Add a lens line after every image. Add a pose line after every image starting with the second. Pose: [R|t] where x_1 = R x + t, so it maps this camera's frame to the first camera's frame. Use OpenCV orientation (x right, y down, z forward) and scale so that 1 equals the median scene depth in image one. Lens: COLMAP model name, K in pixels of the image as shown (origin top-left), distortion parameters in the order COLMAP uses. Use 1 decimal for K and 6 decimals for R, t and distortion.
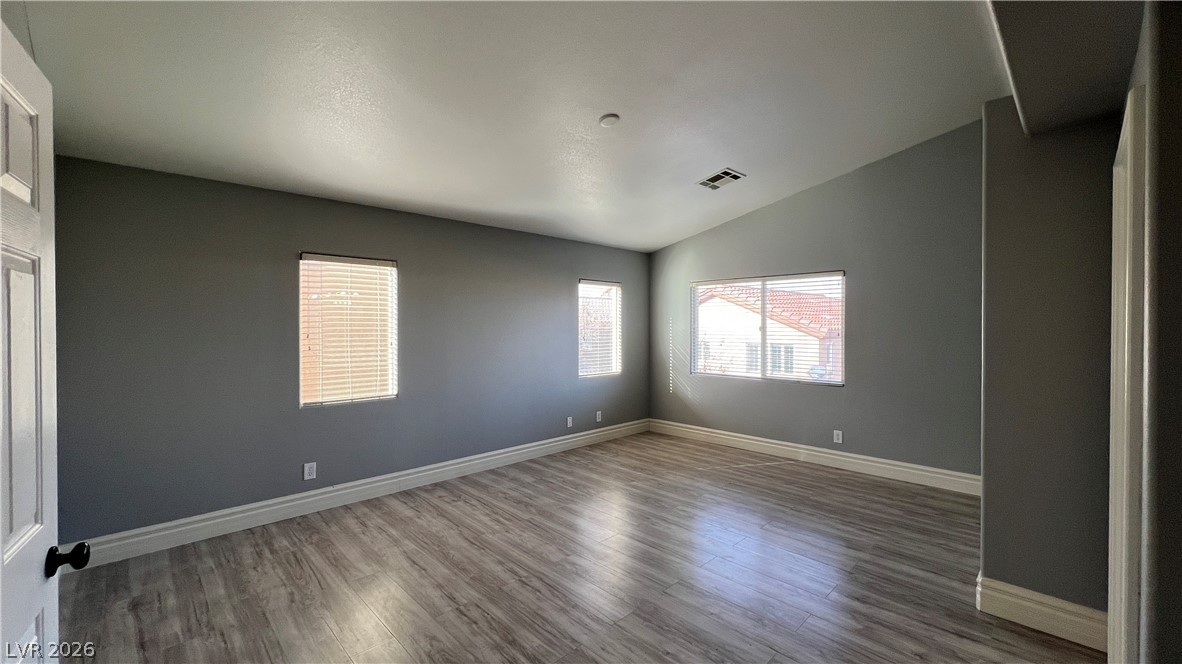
lens RADIAL K [[473.3, 0, 587.4], [0, 473.3, 328.7], [0, 0, 1]] dist [-0.002033, 0.000066]
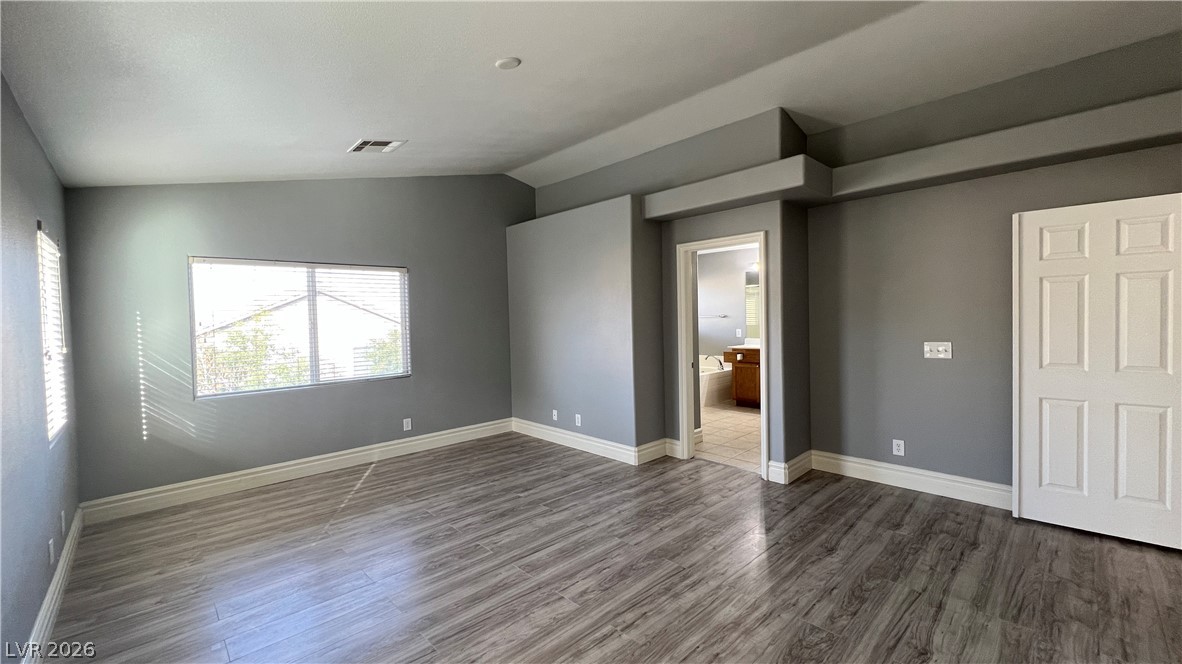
lens RADIAL K [[473.3, 0, 587.4], [0, 473.3, 328.7], [0, 0, 1]] dist [-0.002033, 0.000066]
pose [[0.013938, -0.023770, 0.999620, -0.535242], [0.032366, 0.999204, 0.023309, 0.002655], [-0.999379, 0.032029, 0.014696, 0.596644]]
